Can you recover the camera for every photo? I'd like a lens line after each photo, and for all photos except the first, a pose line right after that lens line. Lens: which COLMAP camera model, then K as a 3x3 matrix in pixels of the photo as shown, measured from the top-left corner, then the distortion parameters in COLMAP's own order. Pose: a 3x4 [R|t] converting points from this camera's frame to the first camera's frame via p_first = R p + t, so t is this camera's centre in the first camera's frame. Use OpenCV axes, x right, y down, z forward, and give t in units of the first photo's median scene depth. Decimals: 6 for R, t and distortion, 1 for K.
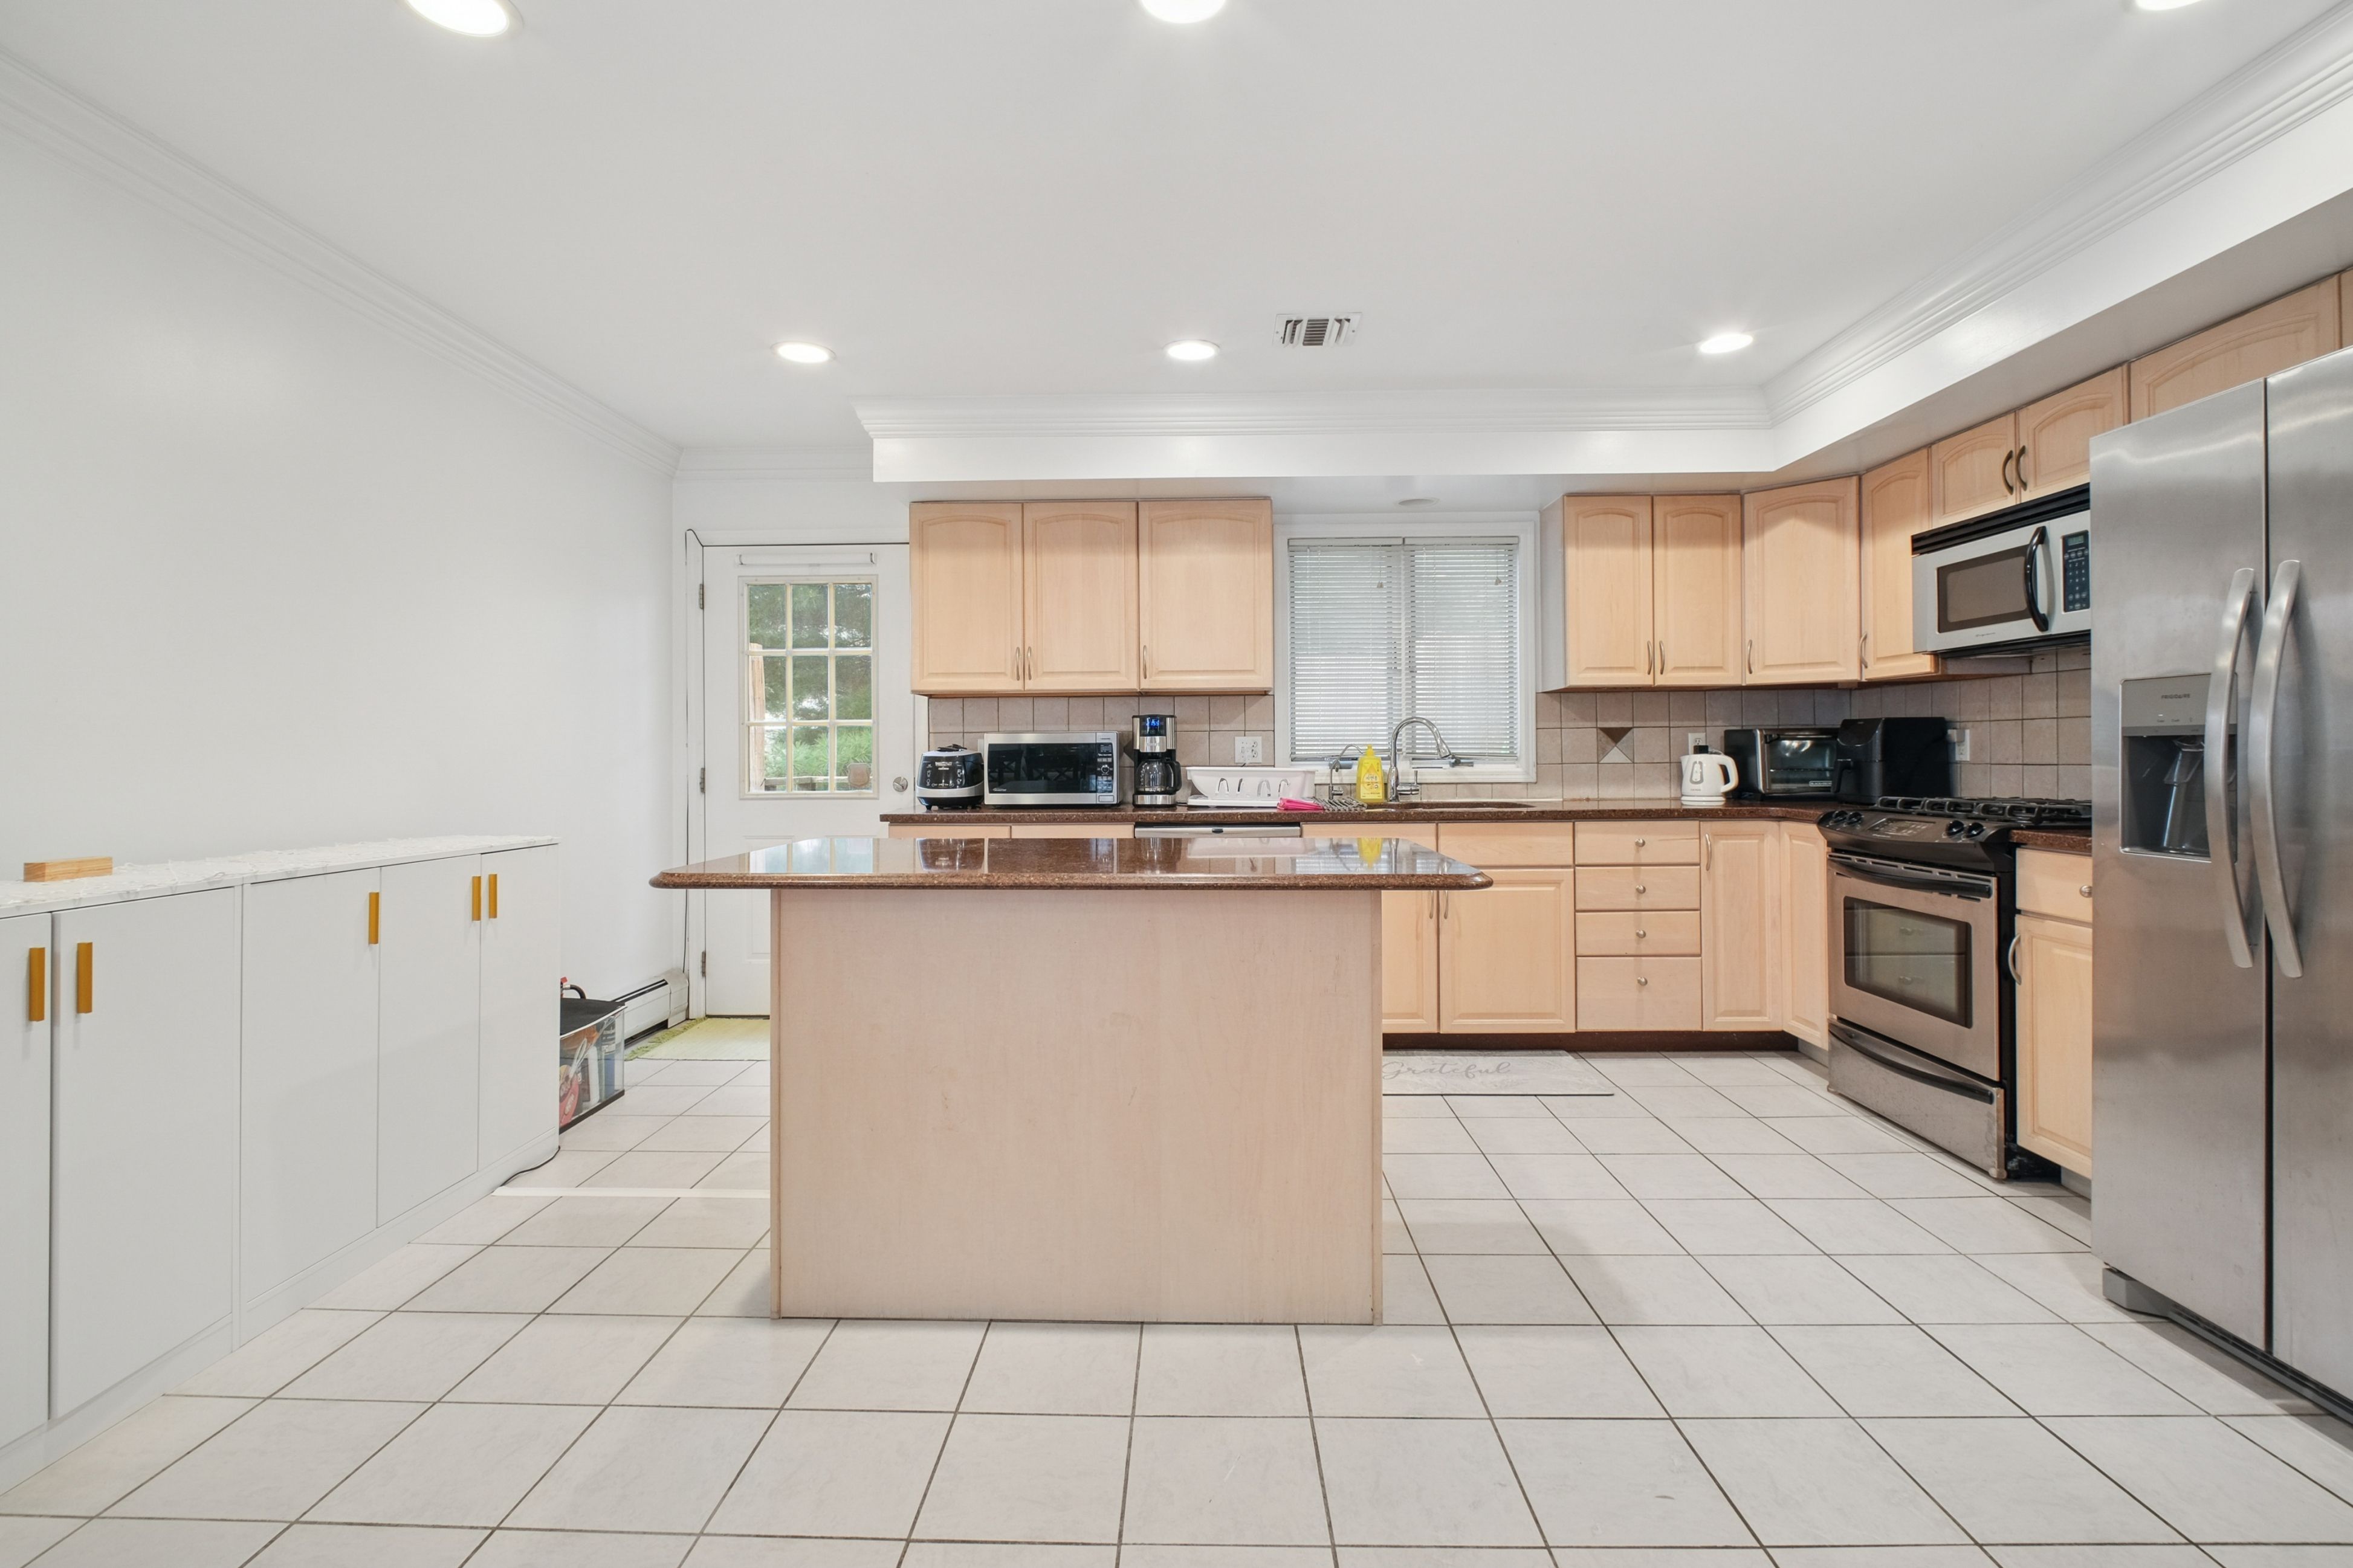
lens RADIAL K [[1089.8, 0, 1167.2], [0, 1089.8, 737.5], [0, 0, 1]] dist [-0.000344, 0.000232]
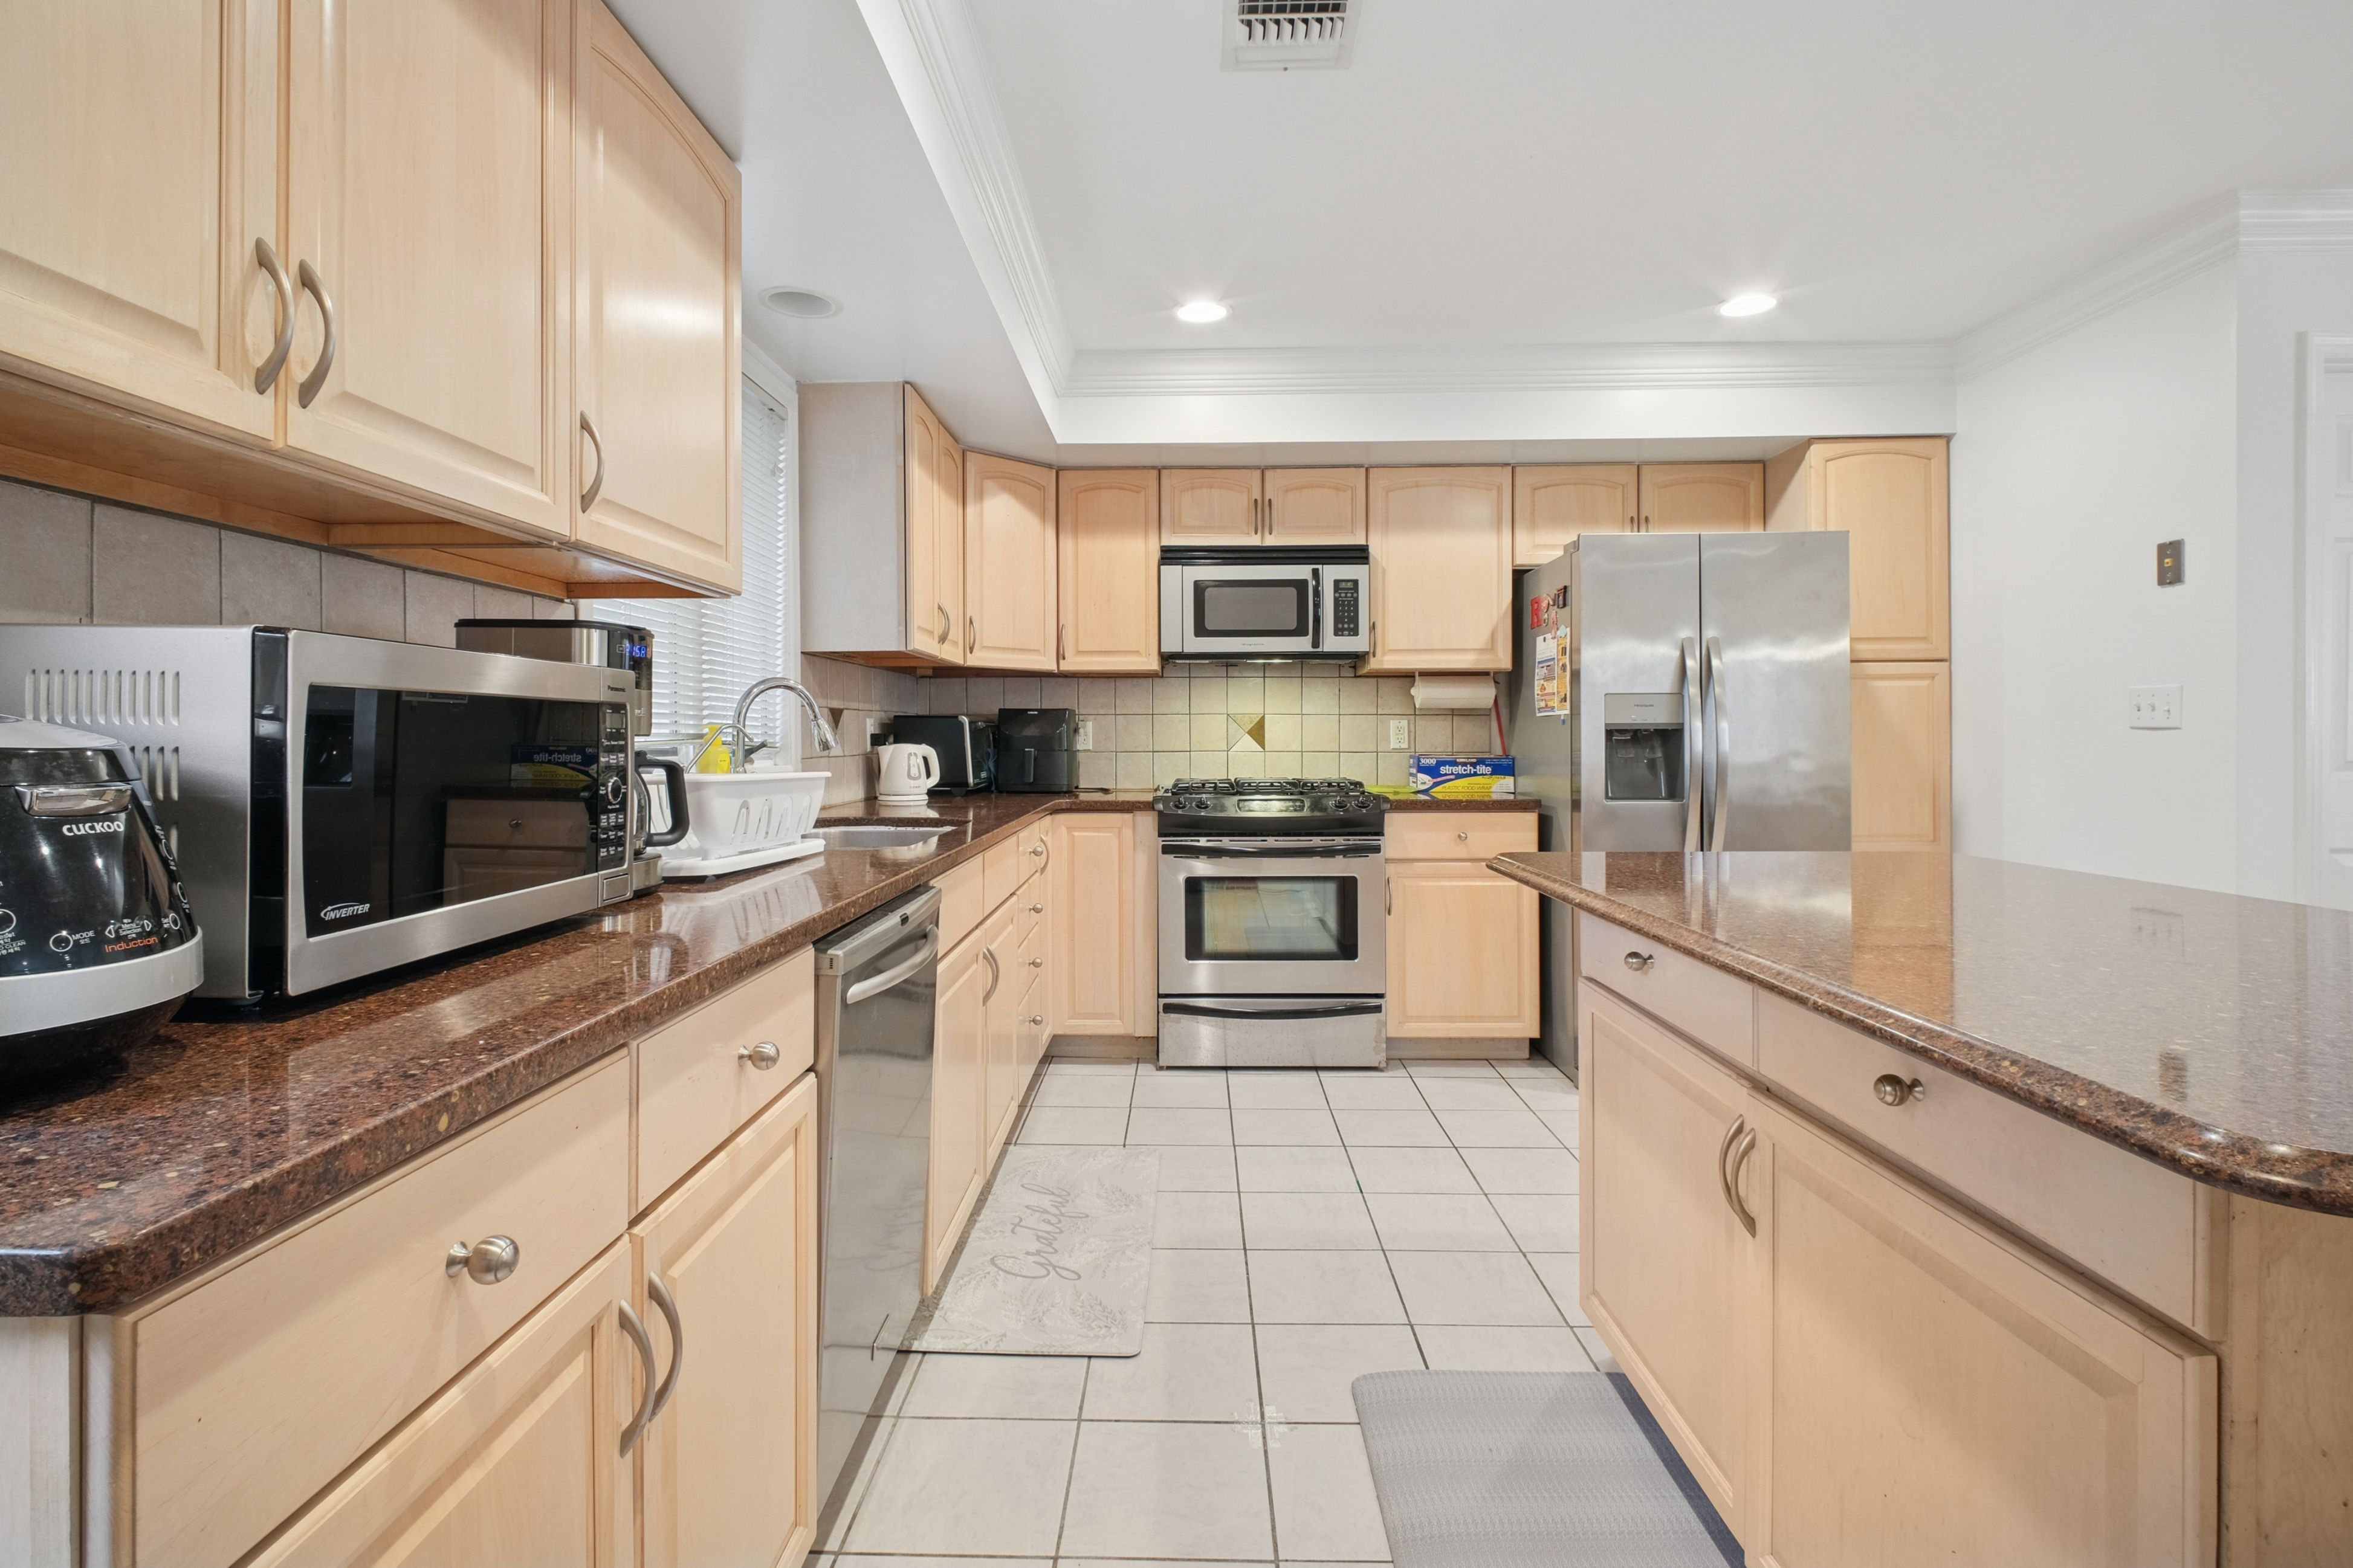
lens RADIAL K [[1089.8, 0, 1167.2], [0, 1089.8, 737.5], [0, 0, 1]] dist [-0.000344, 0.000232]
pose [[-0.002543, 0.007568, 0.999968, -0.448611], [-0.010834, 0.999912, -0.007595, 0.019109], [-0.999938, -0.010853, -0.002461, 1.051122]]
